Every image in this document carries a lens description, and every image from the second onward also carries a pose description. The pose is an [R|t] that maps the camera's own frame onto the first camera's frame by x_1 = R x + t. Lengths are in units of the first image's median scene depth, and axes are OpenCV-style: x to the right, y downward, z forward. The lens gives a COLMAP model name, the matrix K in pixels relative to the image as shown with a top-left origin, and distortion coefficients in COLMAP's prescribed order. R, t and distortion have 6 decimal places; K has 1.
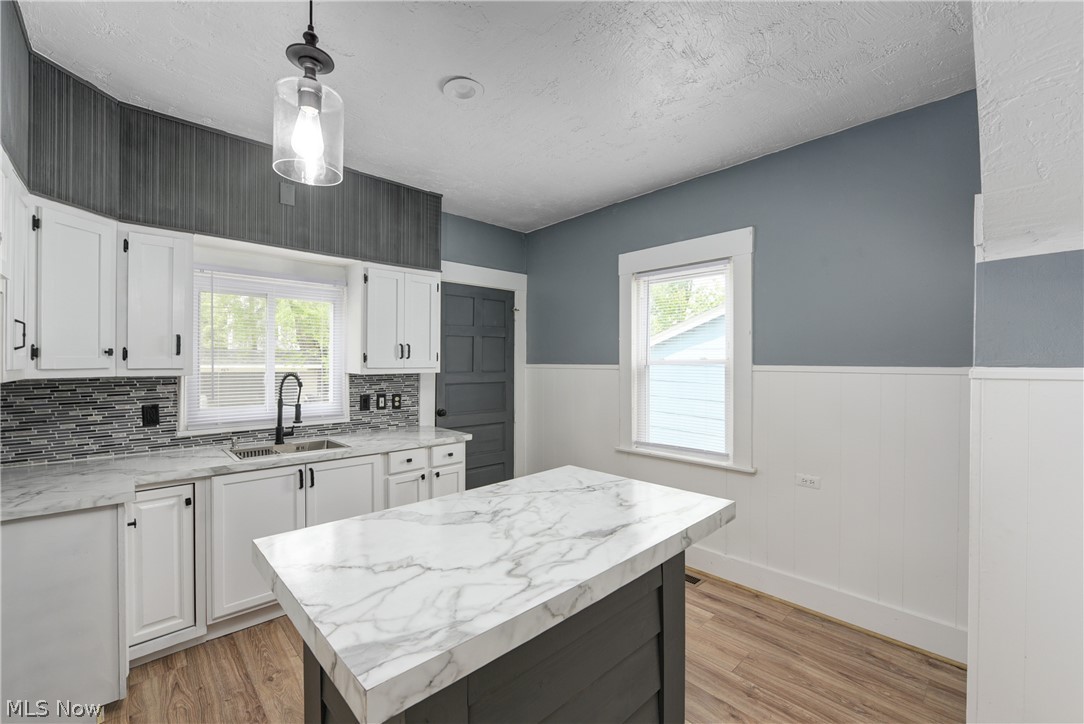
lens RADIAL K [[442.8, 0, 536.3], [0, 442.8, 363.4], [0, 0, 1]] dist [-0.009309, -0.000433]
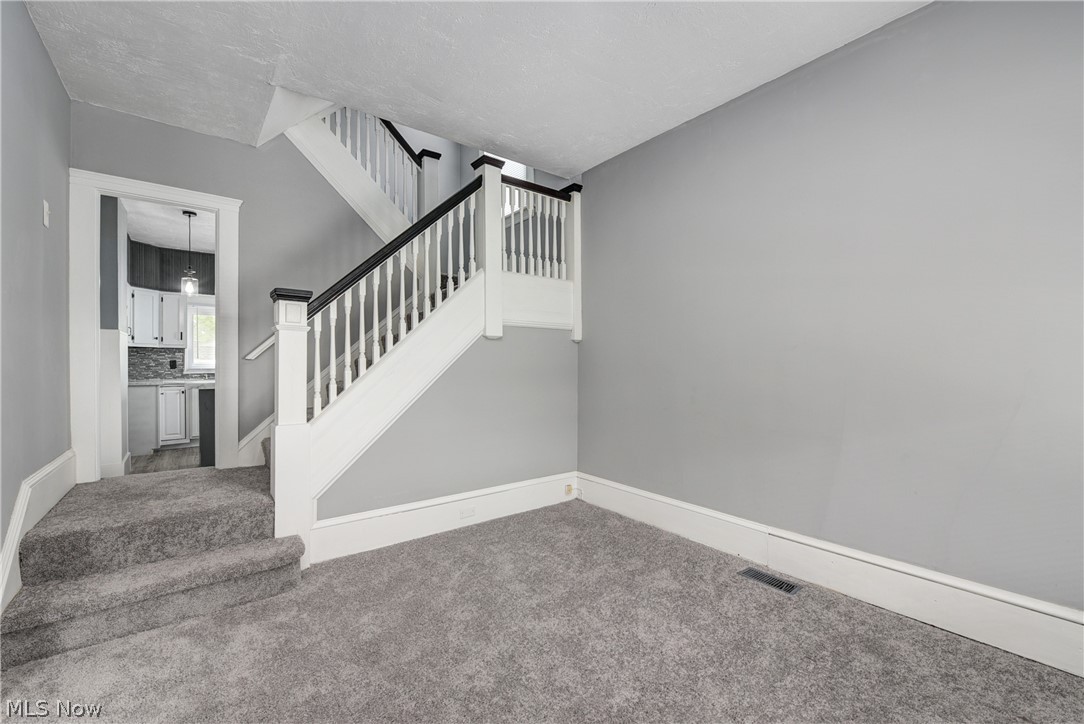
lens RADIAL K [[442.8, 0, 537.3], [0, 442.8, 362.8], [0, 0, 1]] dist [-0.009309, -0.000433]
pose [[0.996257, -0.005582, -0.086261, 1.531614], [0.005319, 0.999980, -0.003285, 0.138805], [0.086277, 0.002814, 0.996267, -1.436081]]
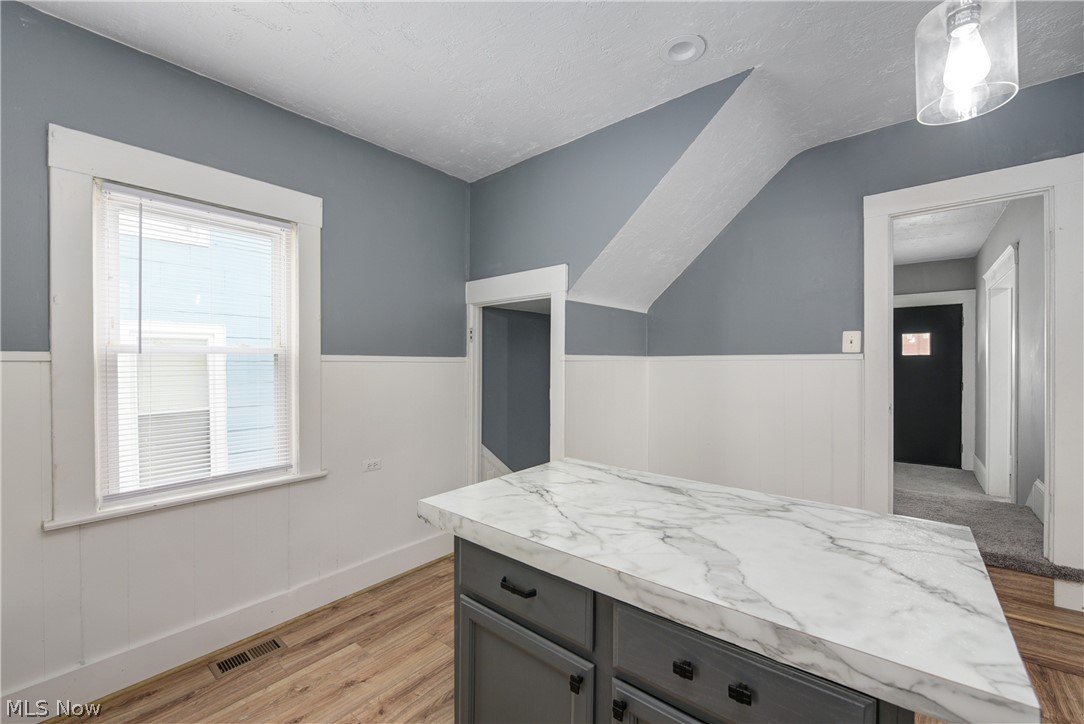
lens RADIAL K [[442.8, 0, 536.3], [0, 442.8, 364.1], [0, 0, 1]] dist [-0.009309, -0.000433]
pose [[-0.119567, -0.005195, 0.992813, -0.535833], [0.002834, 0.999980, 0.005574, 0.023313], [-0.992822, 0.003480, -0.119550, 0.819588]]
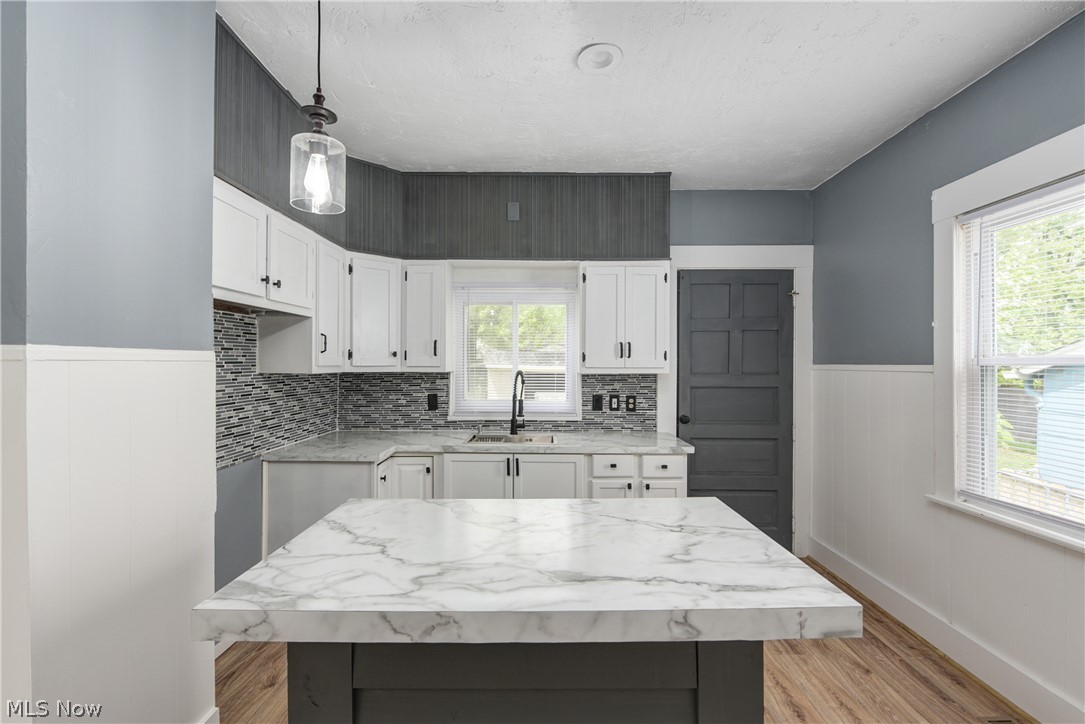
lens RADIAL K [[479.6, 0, 544.3], [0, 479.6, 362.3], [0, 0, 1]] dist [-0.006041, -0.000153]
pose [[0.733425, -0.001760, -0.679768, 0.373684], [-0.002779, 0.999981, -0.005587, 0.006590], [0.679764, 0.005987, 0.733406, 0.188978]]
